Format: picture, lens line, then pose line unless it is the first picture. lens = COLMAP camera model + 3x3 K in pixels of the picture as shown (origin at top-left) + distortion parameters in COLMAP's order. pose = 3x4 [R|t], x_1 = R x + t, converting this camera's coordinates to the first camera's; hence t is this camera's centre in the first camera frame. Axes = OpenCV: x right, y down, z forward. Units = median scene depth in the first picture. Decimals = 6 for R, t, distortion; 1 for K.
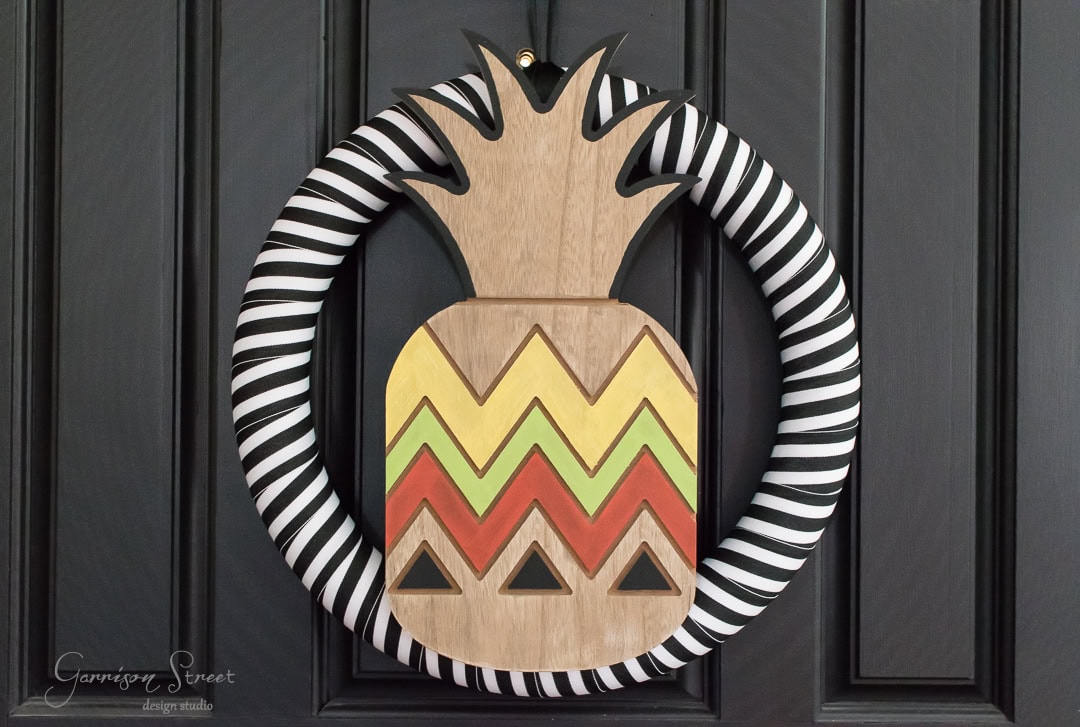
lens RADIAL K [[1481.8, 0, 546.6], [0, 1481.8, 361.3], [0, 0, 1]] dist [0.060547, 0.000000]
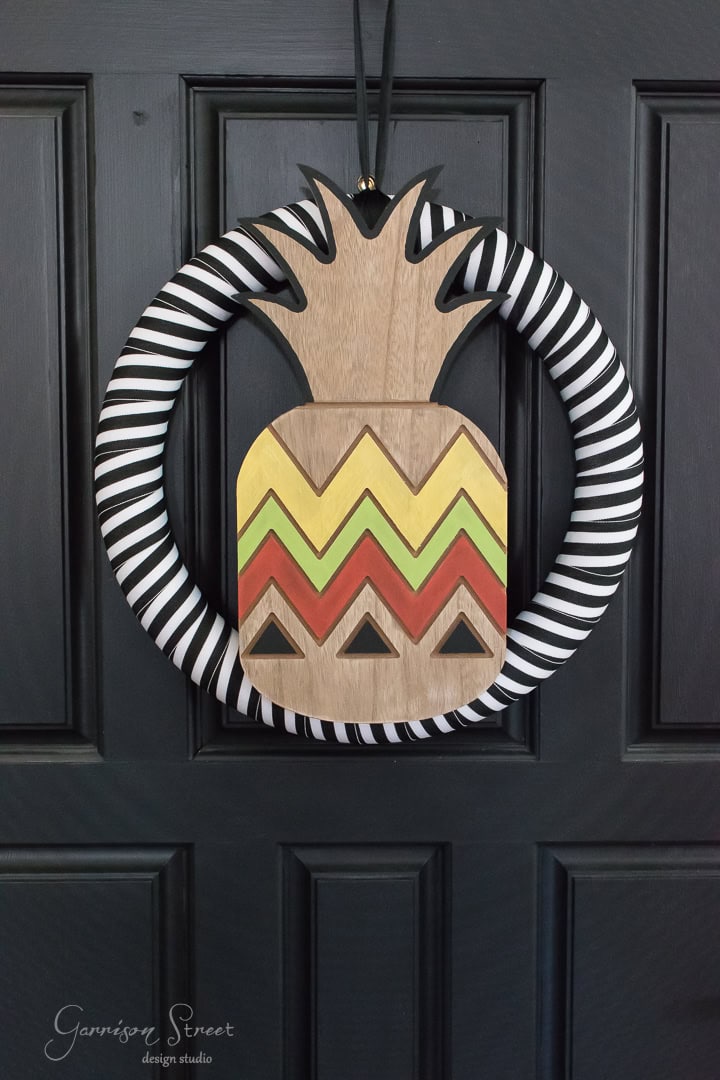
lens RADIAL K [[1676.4, 0, 376.9], [0, 1676.4, 538.6], [0, 0, 1]] dist [0.063770, 0.000000]
pose [[0.999959, -0.008734, -0.002375, 0.003326], [0.008926, 0.995049, 0.098982, -0.065972], [0.001498, -0.098999, 0.995086, -0.298342]]
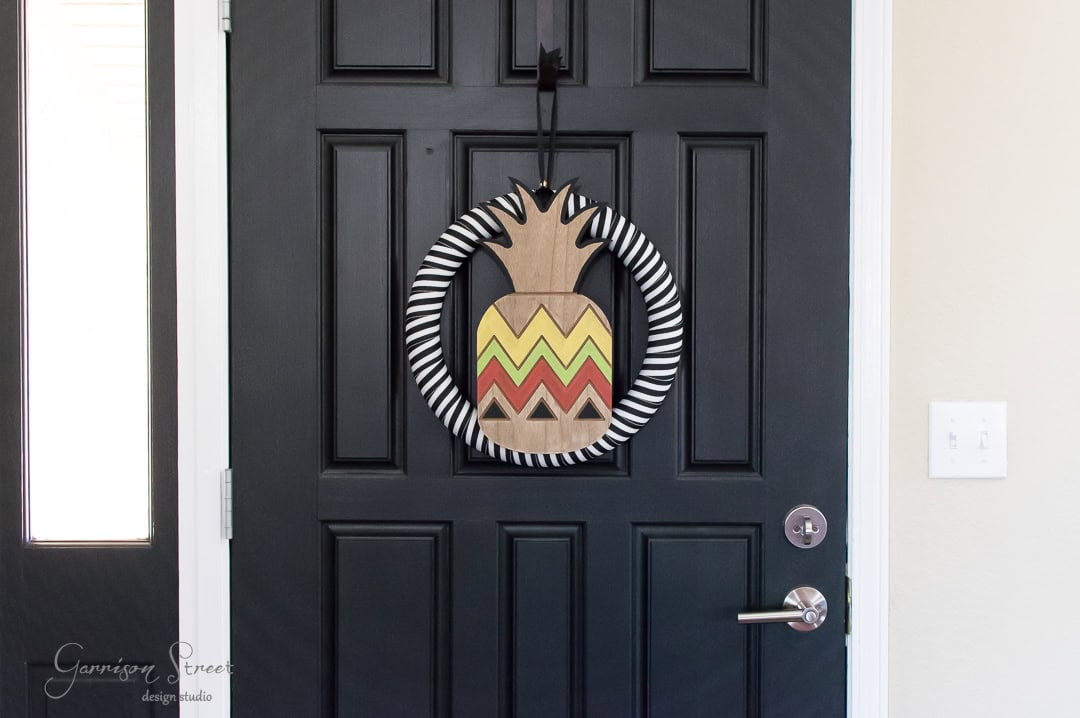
lens RADIAL K [[1676.4, 0, 537.4], [0, 1676.4, 352.7], [0, 0, 1]] dist [0.063770, 0.000000]
pose [[0.999302, -0.006460, -0.036785, 0.082200], [0.007969, 0.999127, 0.041020, -0.055976], [0.036487, -0.041285, 0.998481, -1.611900]]
